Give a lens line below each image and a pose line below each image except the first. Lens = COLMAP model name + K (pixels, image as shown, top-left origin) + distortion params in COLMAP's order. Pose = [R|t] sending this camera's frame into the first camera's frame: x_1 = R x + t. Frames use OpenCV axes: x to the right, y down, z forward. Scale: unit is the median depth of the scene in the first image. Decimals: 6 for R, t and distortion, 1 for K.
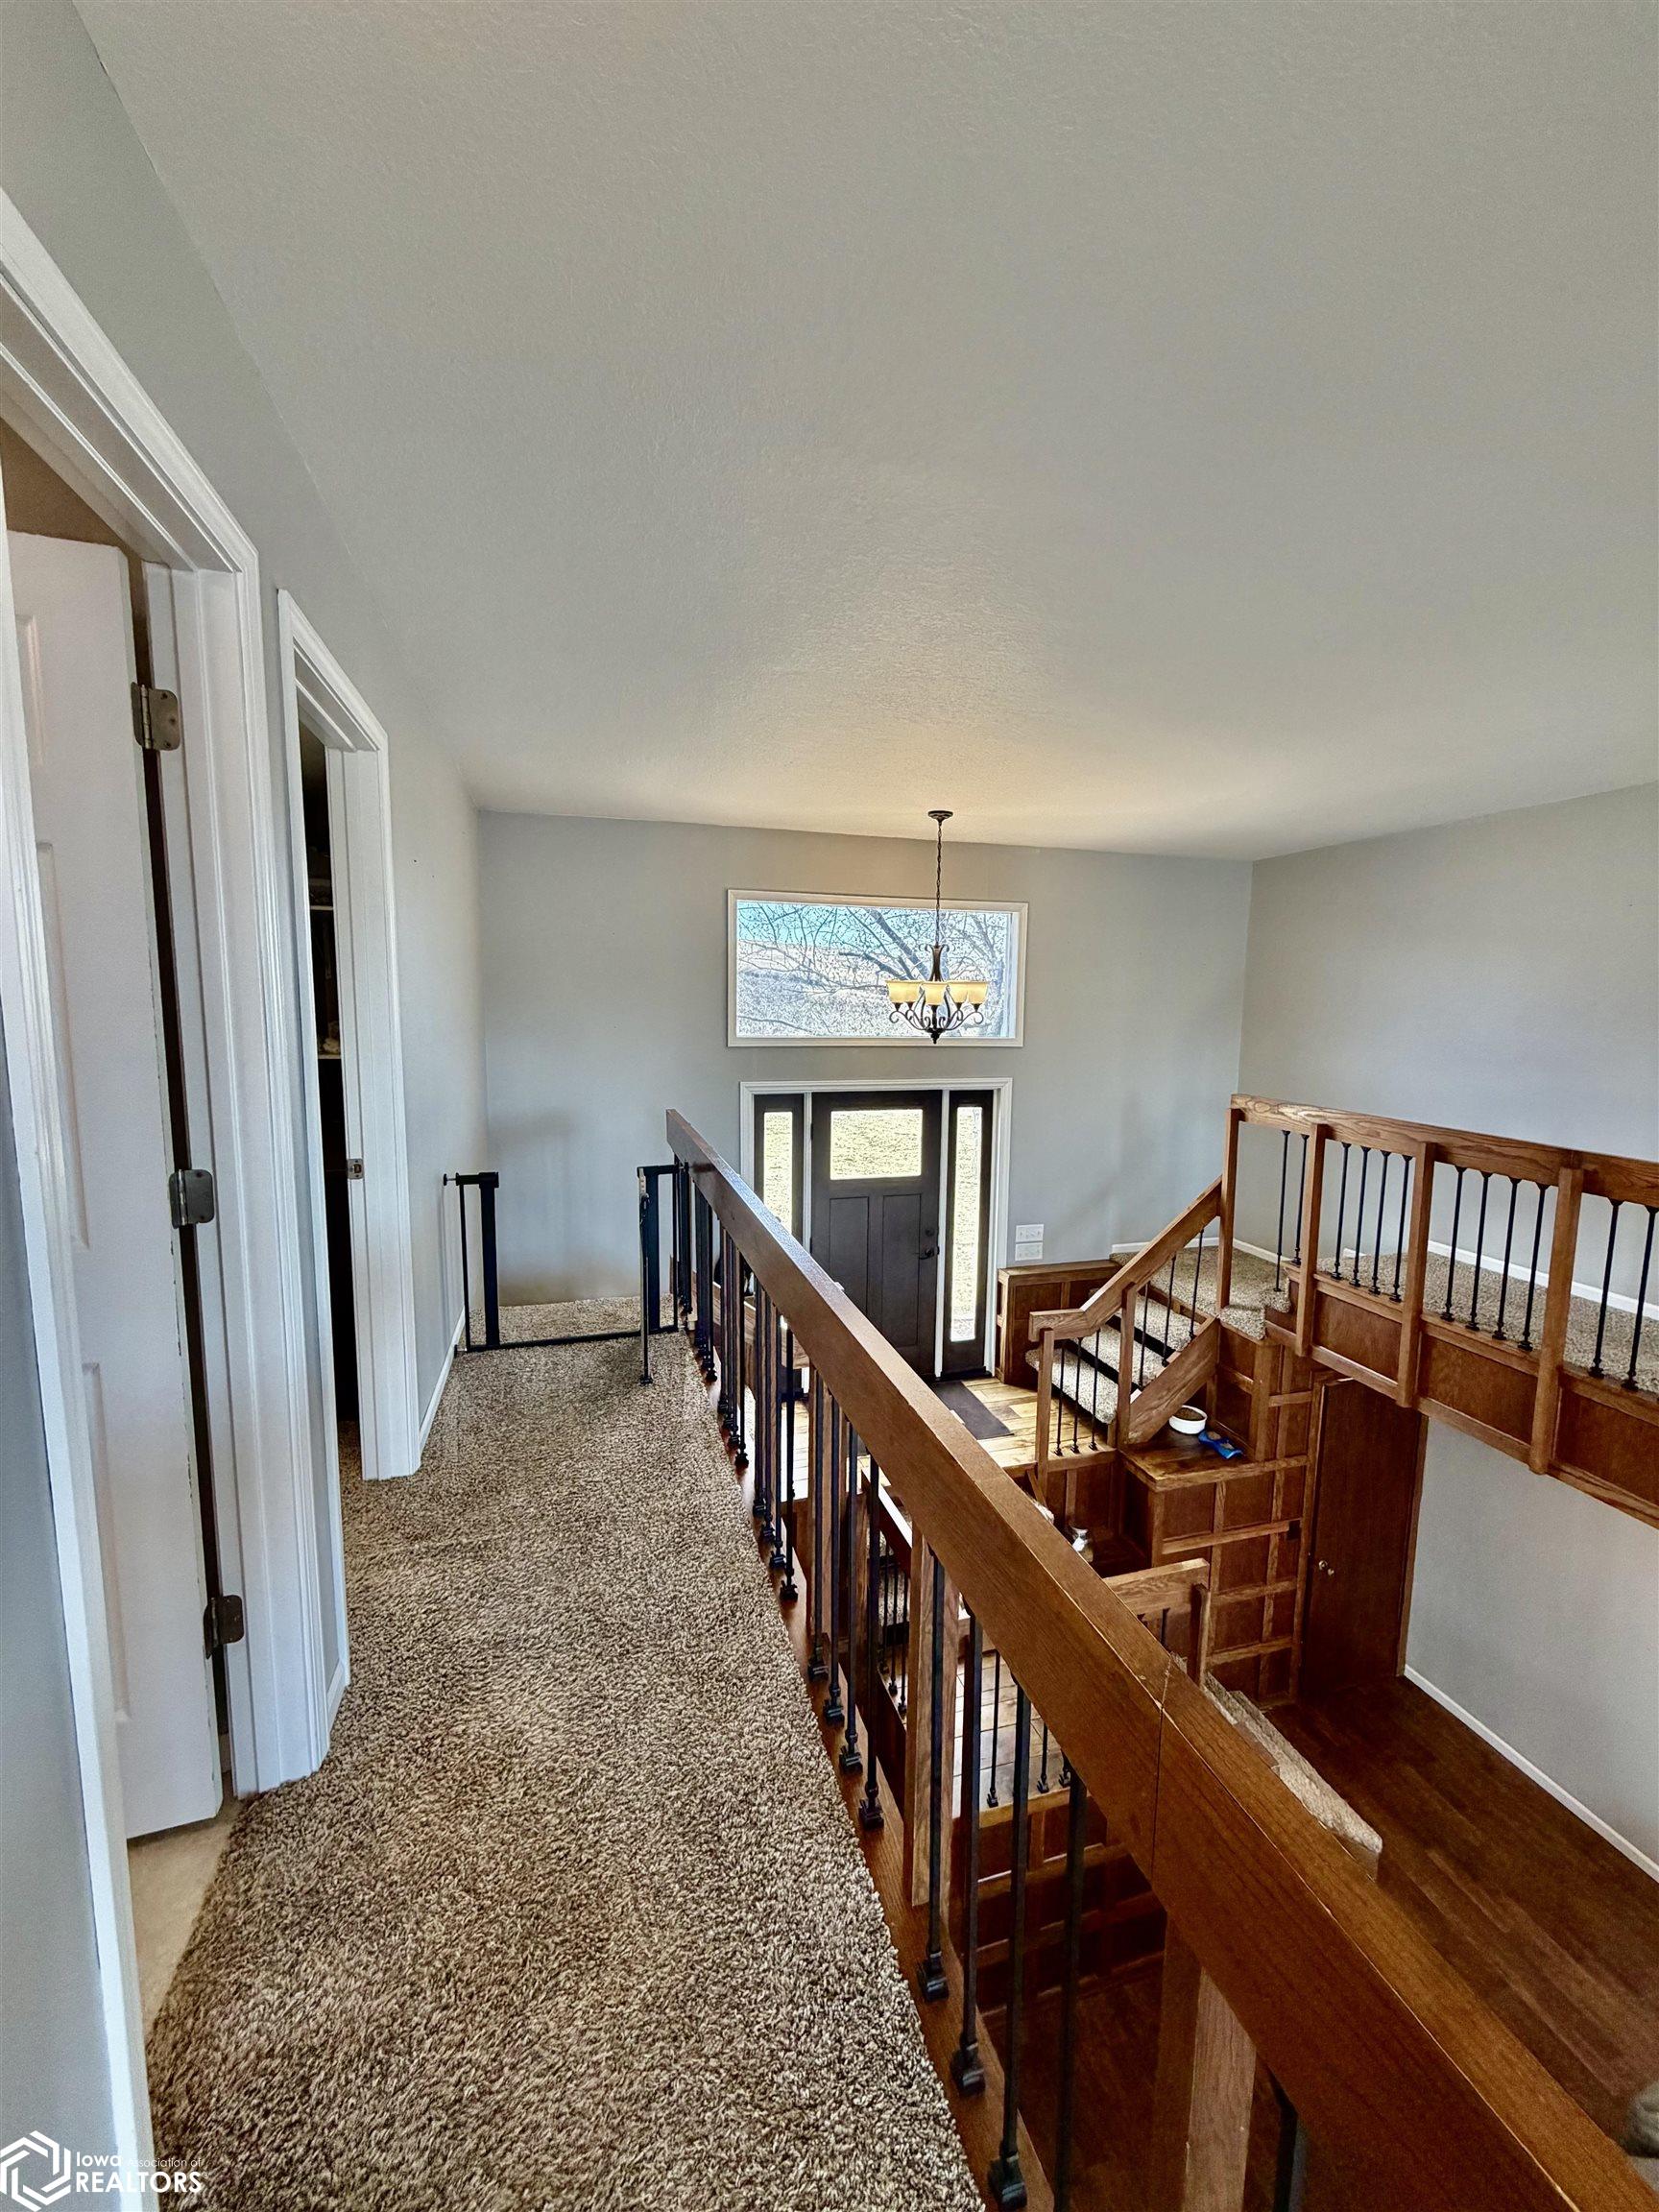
lens RADIAL K [[879.9, 0, 829.8], [0, 879.9, 1100.2], [0, 0, 1]] dist [0.000330, -0.000086]
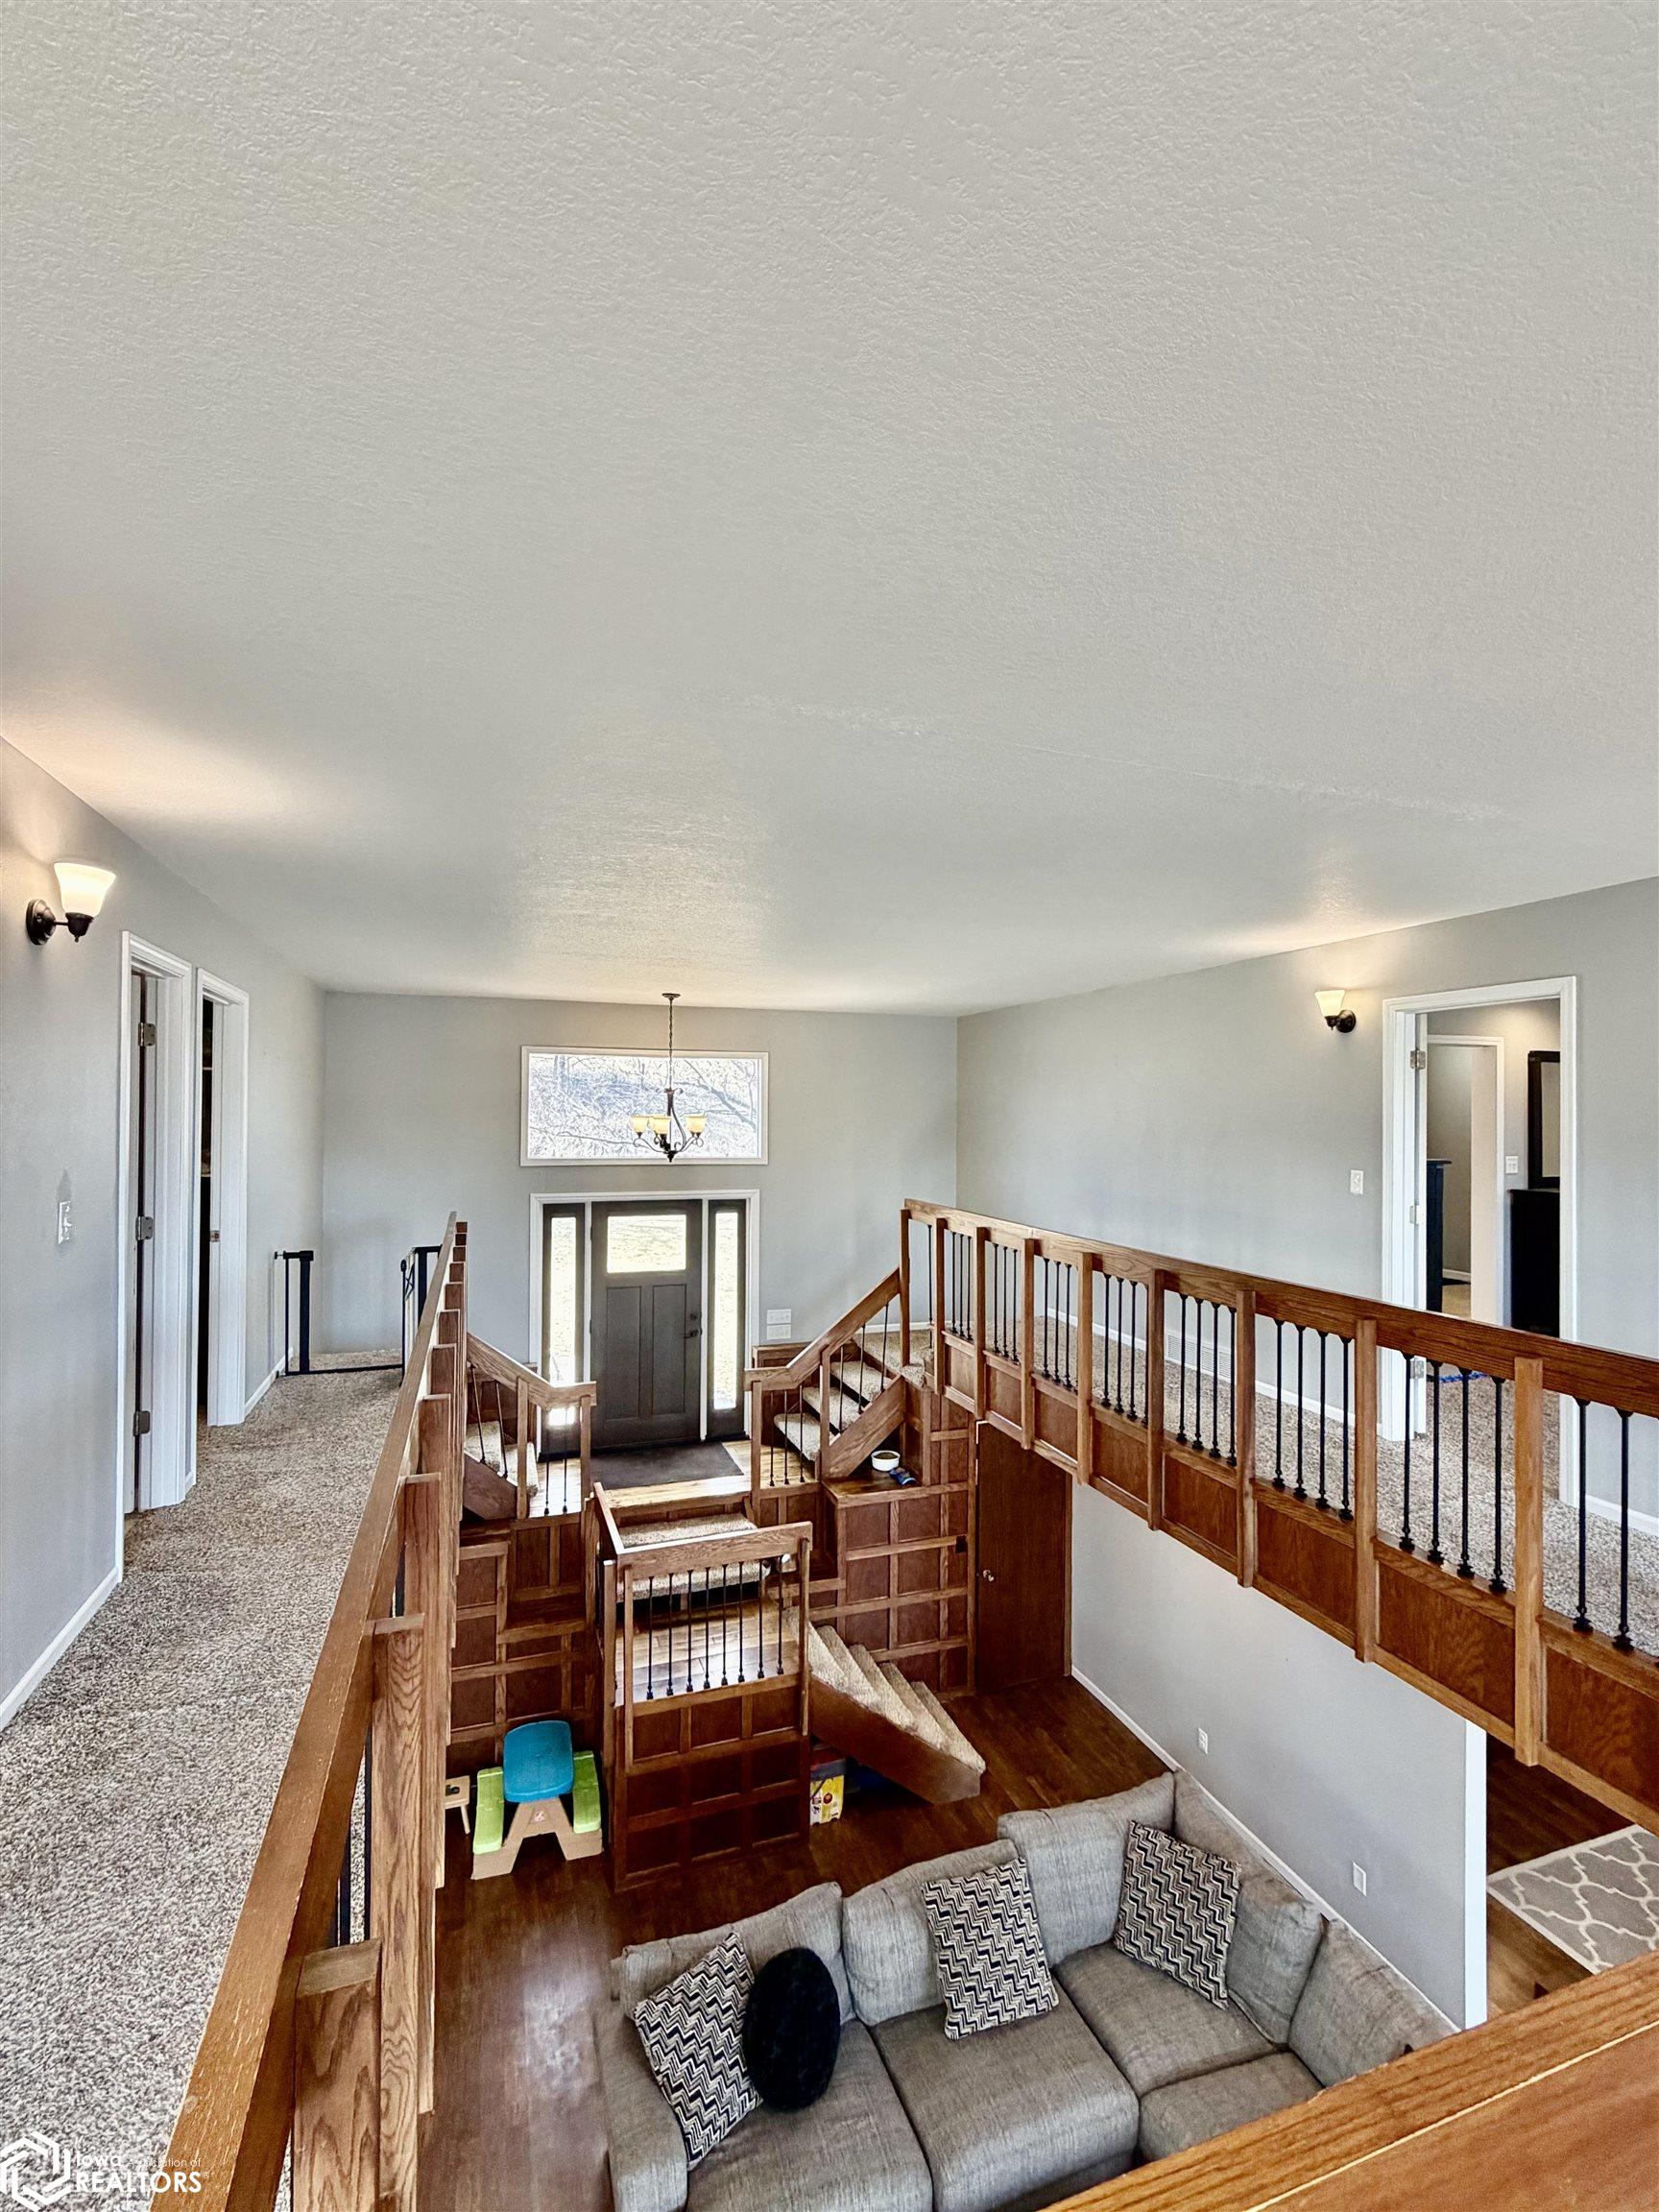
lens RADIAL K [[983.9, 0, 825.1], [0, 983.9, 1103.9], [0, 0, 1]] dist [0.000257, -0.000587]
pose [[0.998320, -0.004419, 0.057769, 0.253075], [0.011651, 0.992031, -0.125452, 0.035695], [-0.056754, 0.125914, 0.990416, -0.469810]]
